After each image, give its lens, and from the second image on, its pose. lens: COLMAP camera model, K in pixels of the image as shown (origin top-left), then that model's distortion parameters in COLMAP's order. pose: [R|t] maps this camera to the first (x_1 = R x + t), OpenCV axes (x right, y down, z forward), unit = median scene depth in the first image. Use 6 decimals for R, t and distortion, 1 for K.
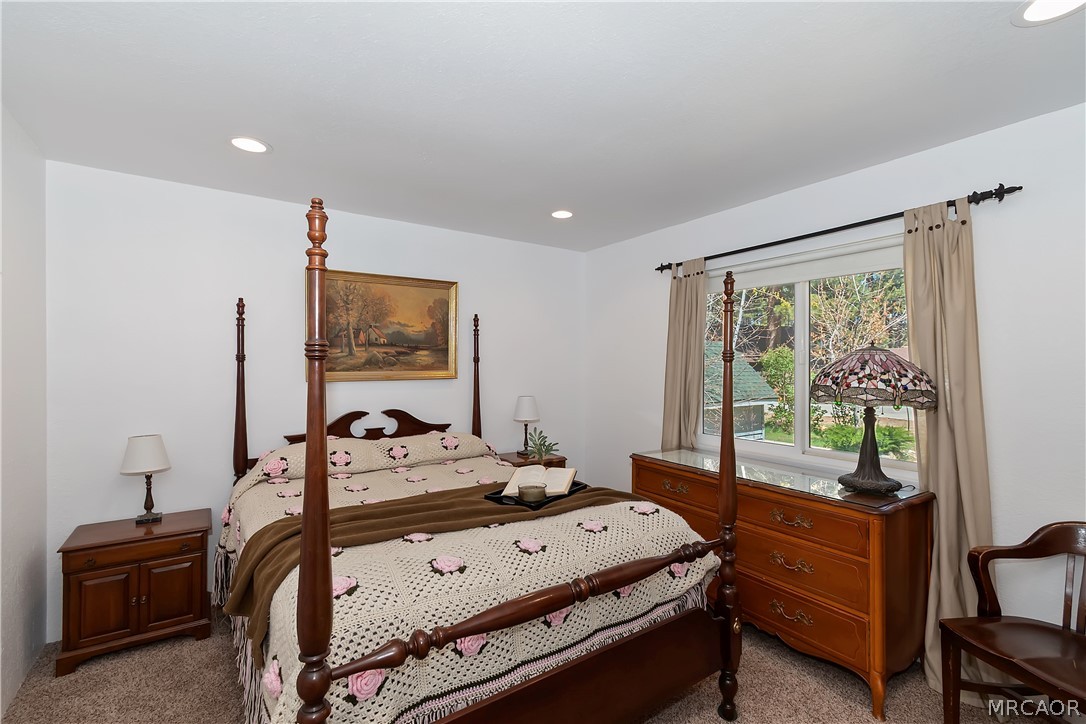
lens RADIAL K [[484.8, 0, 543.0], [0, 484.8, 362.0], [0, 0, 1]] dist [-0.001245, -0.000226]
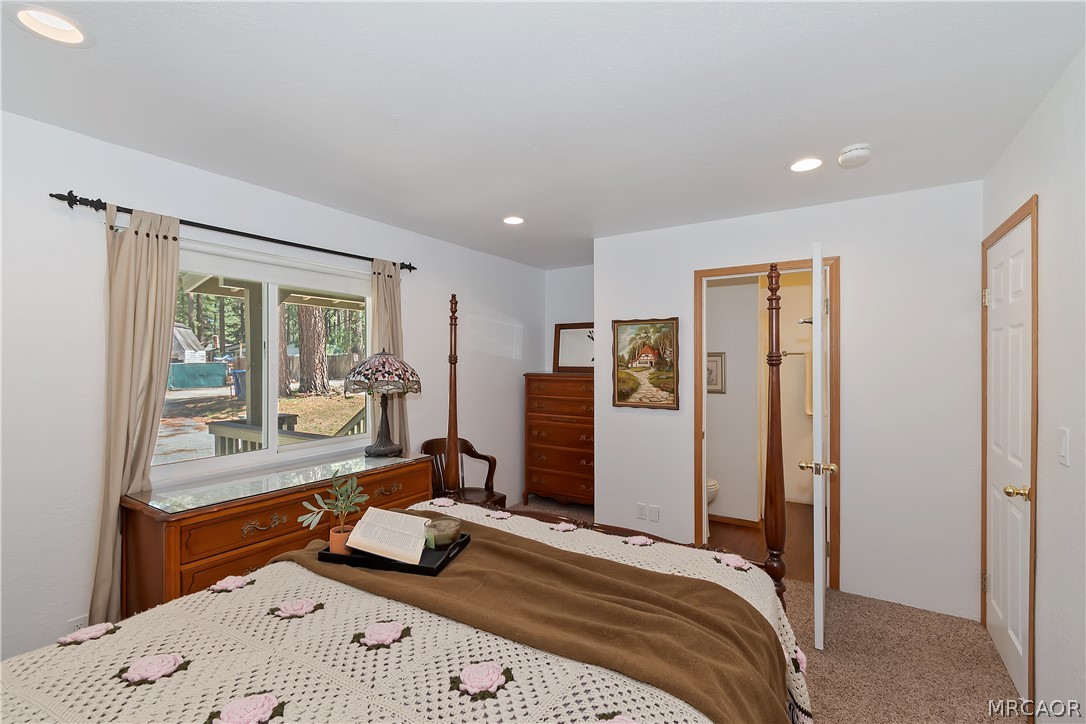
lens RADIAL K [[484.8, 0, 543.0], [0, 484.8, 362.0], [0, 0, 1]] dist [-0.001245, -0.000226]
pose [[-0.381663, -0.001066, 0.924301, -0.804441], [-0.006117, 0.999980, -0.001372, -0.002136], [-0.924281, -0.006177, -0.381662, 1.107508]]
